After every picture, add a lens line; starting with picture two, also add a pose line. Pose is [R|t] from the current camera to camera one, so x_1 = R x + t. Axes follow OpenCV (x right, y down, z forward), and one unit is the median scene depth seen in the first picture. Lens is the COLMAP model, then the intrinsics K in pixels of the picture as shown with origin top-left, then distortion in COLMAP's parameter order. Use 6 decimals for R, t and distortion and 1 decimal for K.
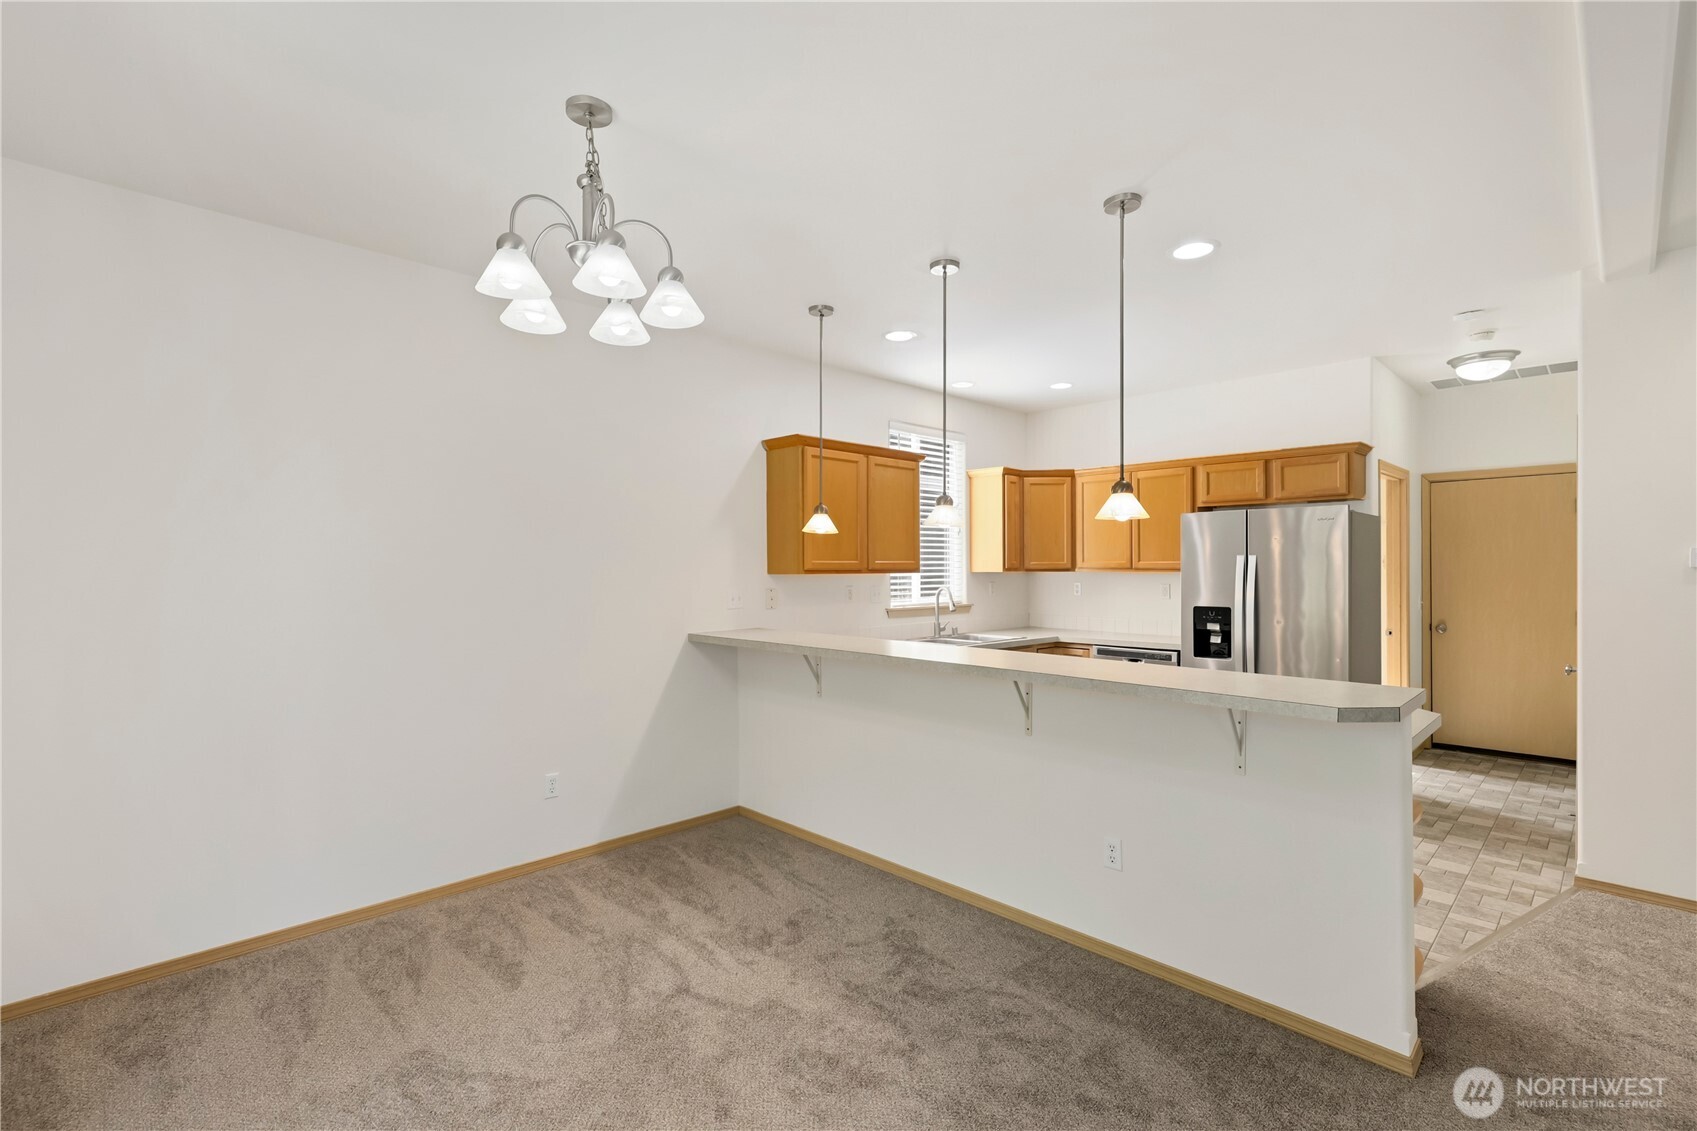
lens RADIAL K [[750.6, 0, 849.3], [0, 750.6, 570.9], [0, 0, 1]] dist [0.002308, 0.000121]
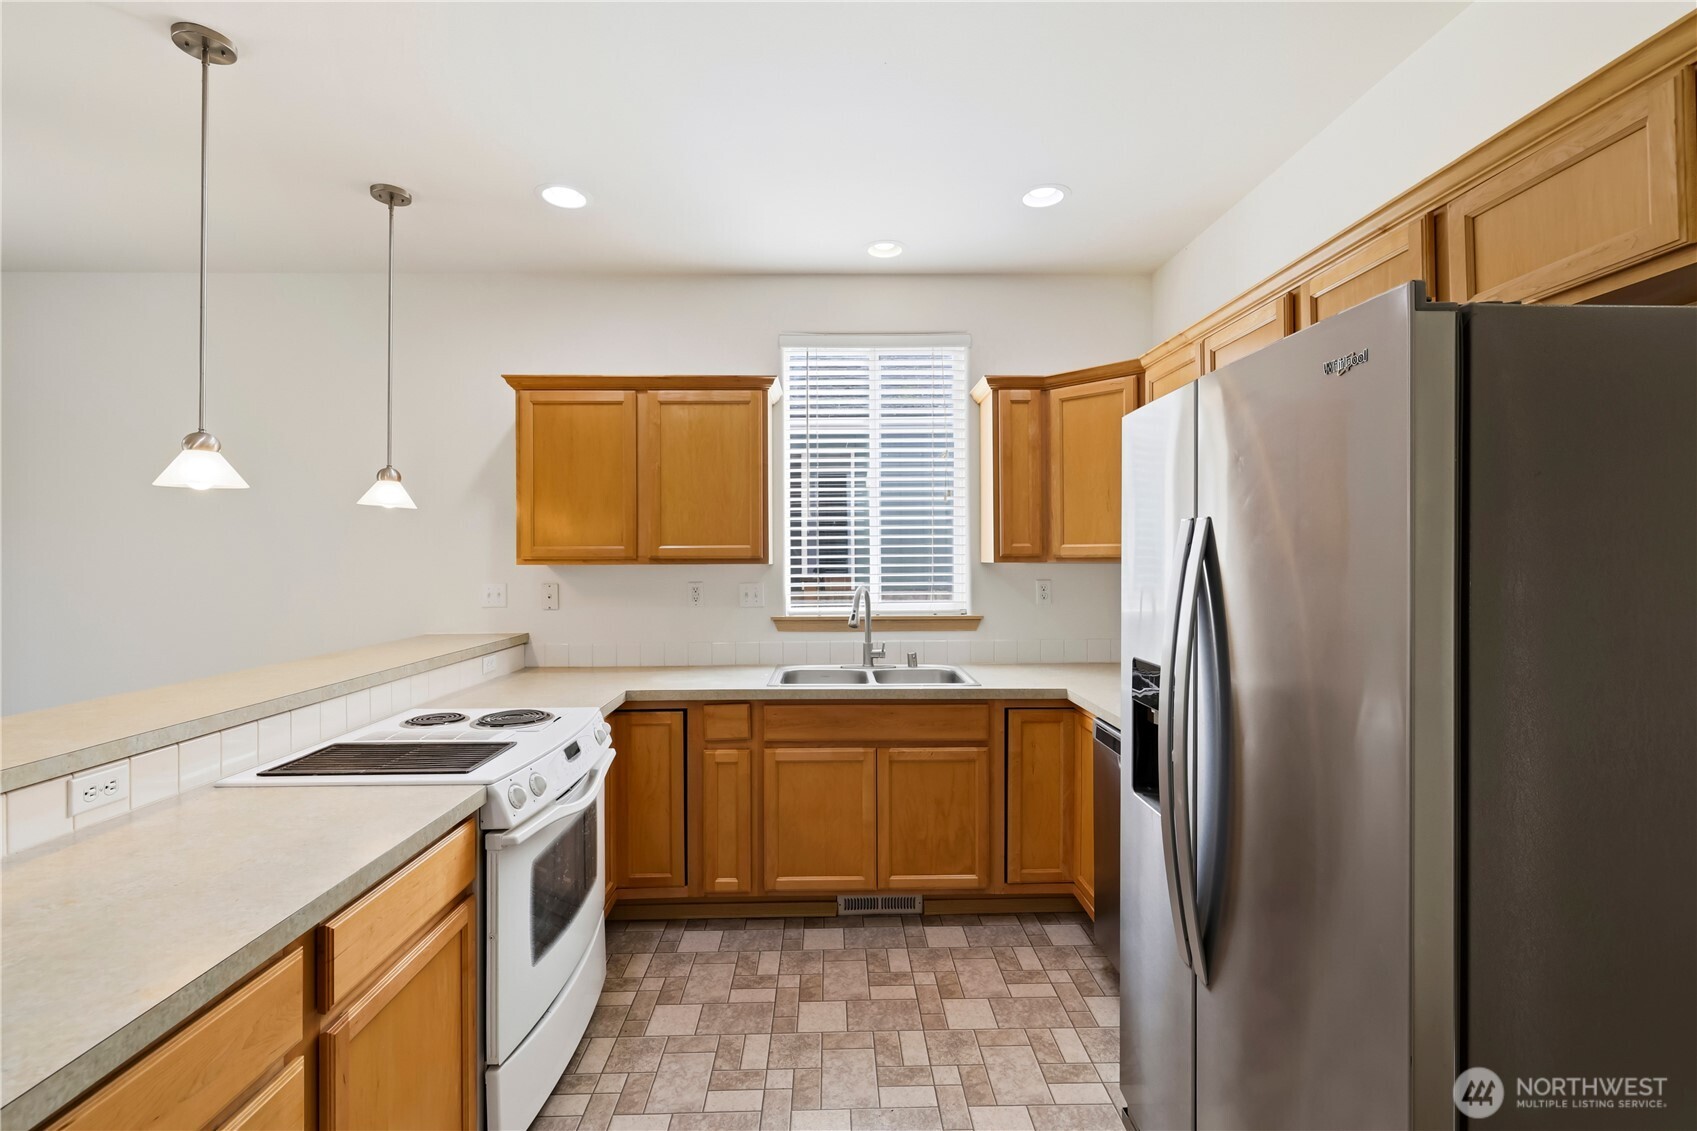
lens RADIAL K [[735.2, 0, 845.5], [0, 735.2, 558.0], [0, 0, 1]] dist [0.000613, -0.000893]
pose [[0.731750, 0.002131, -0.681570, 0.583169], [0.000090, 0.999995, 0.003223, -0.004603], [0.681573, -0.002420, 0.731746, 0.605185]]
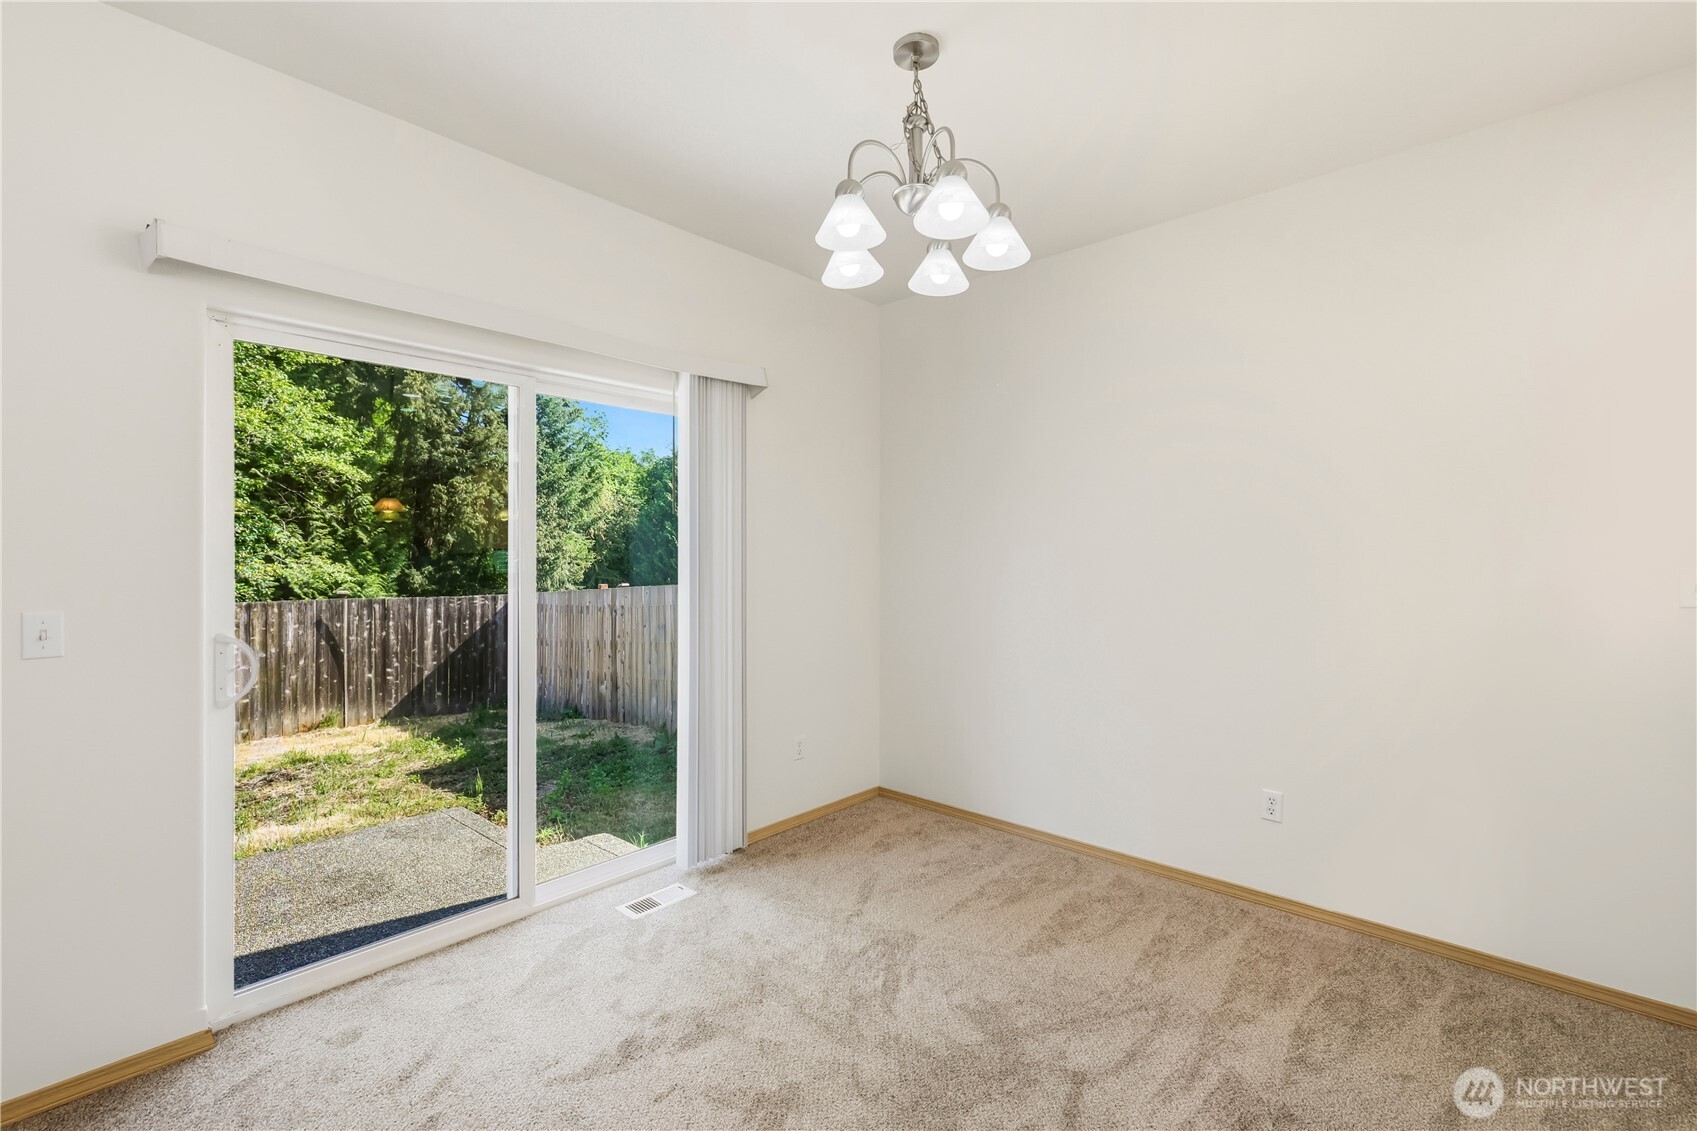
lens RADIAL K [[735.2, 0, 843.8], [0, 735.2, 557.6], [0, 0, 1]] dist [0.000613, -0.000893]
pose [[0.049238, 0.004411, -0.998777, 0.258469], [-0.004142, 0.999983, 0.004212, 0.016879], [0.998778, 0.003929, 0.049256, 0.371592]]
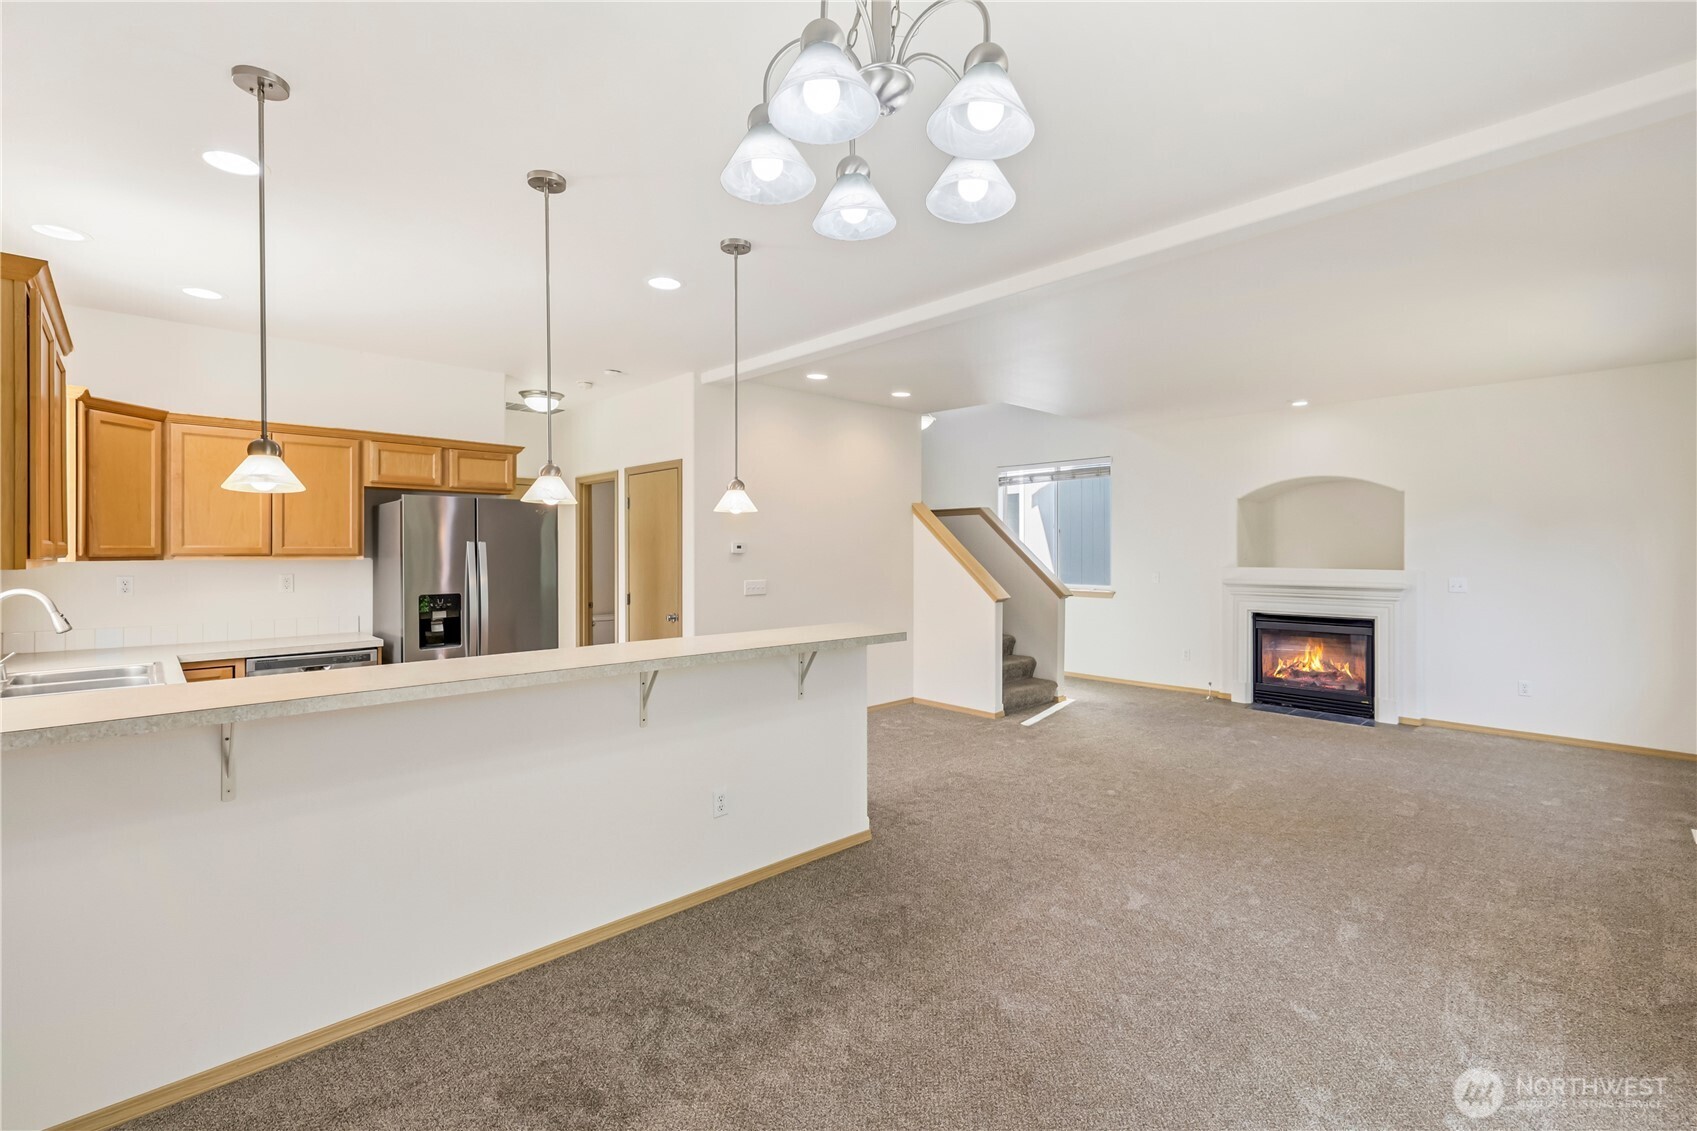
lens RADIAL K [[735.2, 0, 838.9], [0, 735.2, 547.3], [0, 0, 1]] dist [0.000613, -0.000893]
pose [[0.025534, 0.008024, 0.999642, -0.426639], [0.004990, 0.999954, -0.008154, -0.002348], [-0.999662, 0.005197, 0.025493, 0.437168]]
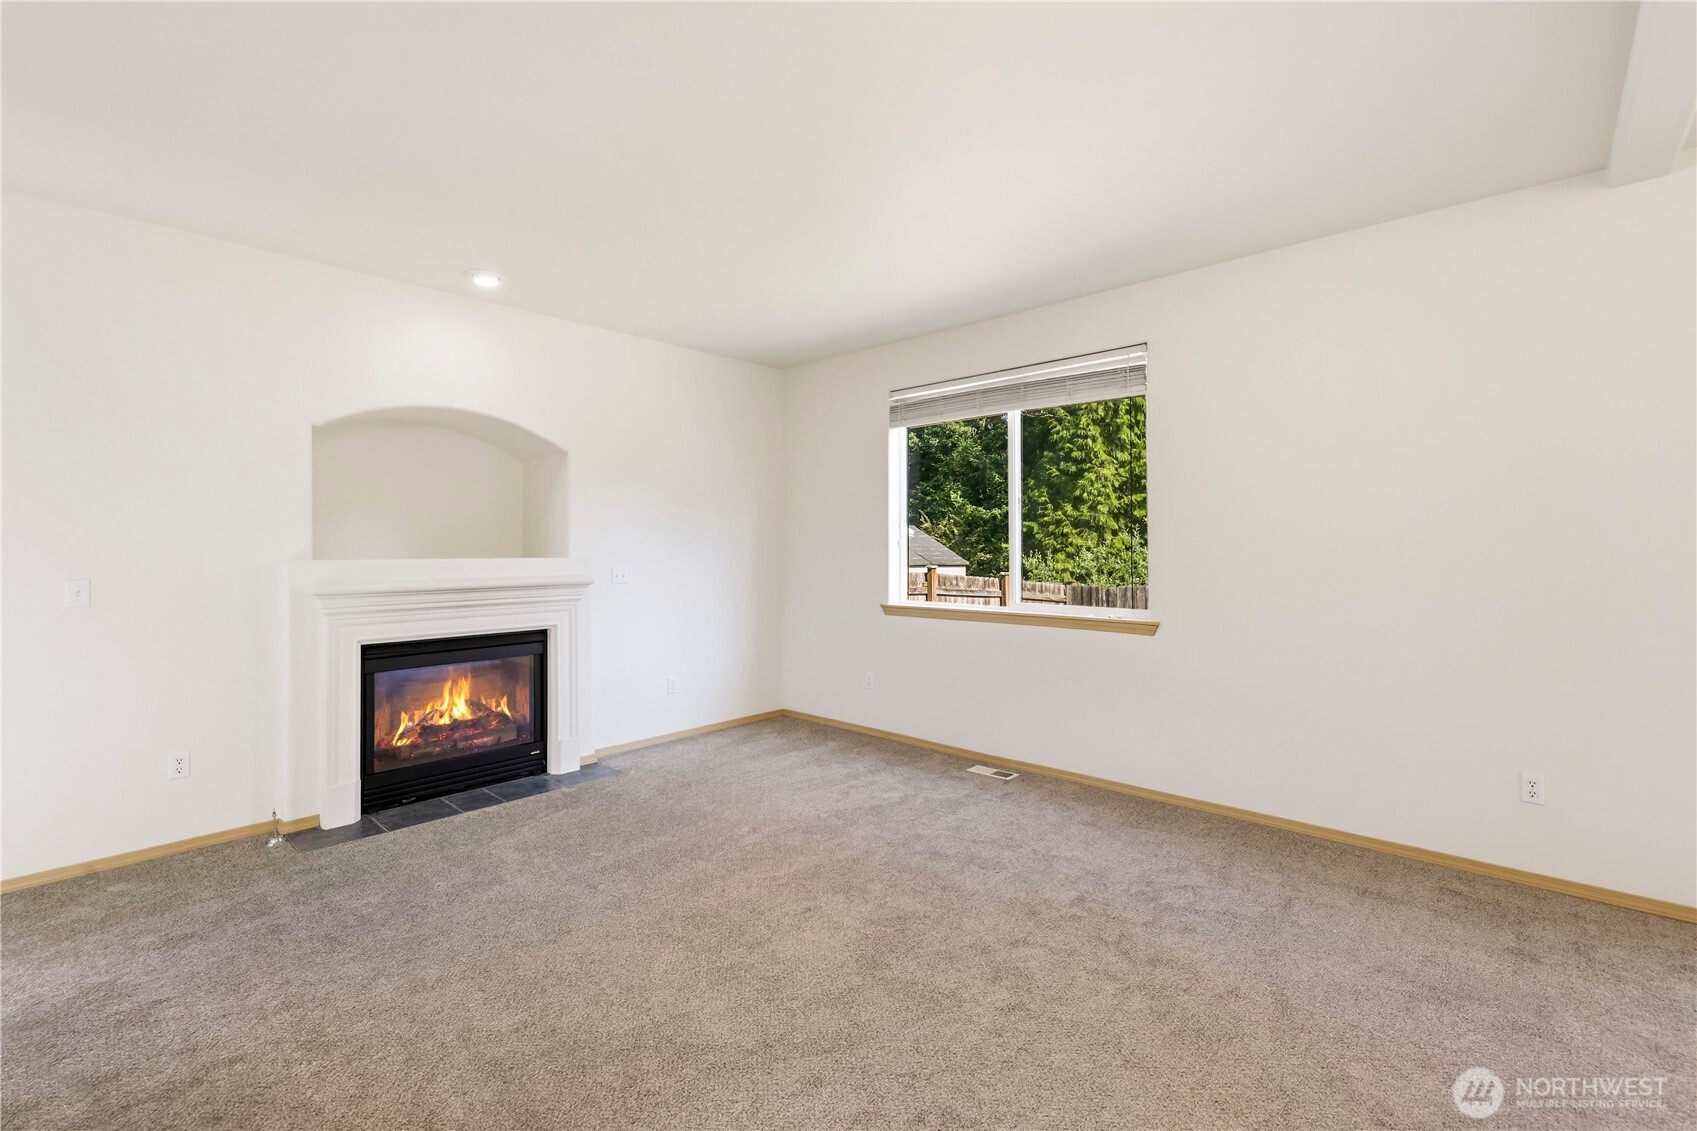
lens RADIAL K [[735.2, 0, 844.4], [0, 735.2, 545.9], [0, 0, 1]] dist [0.000613, -0.000893]
pose [[-0.998789, 0.007302, -0.048651, 0.555859], [0.007210, 0.999972, 0.002066, 0.017160], [0.048665, 0.001712, -0.998814, 0.445014]]
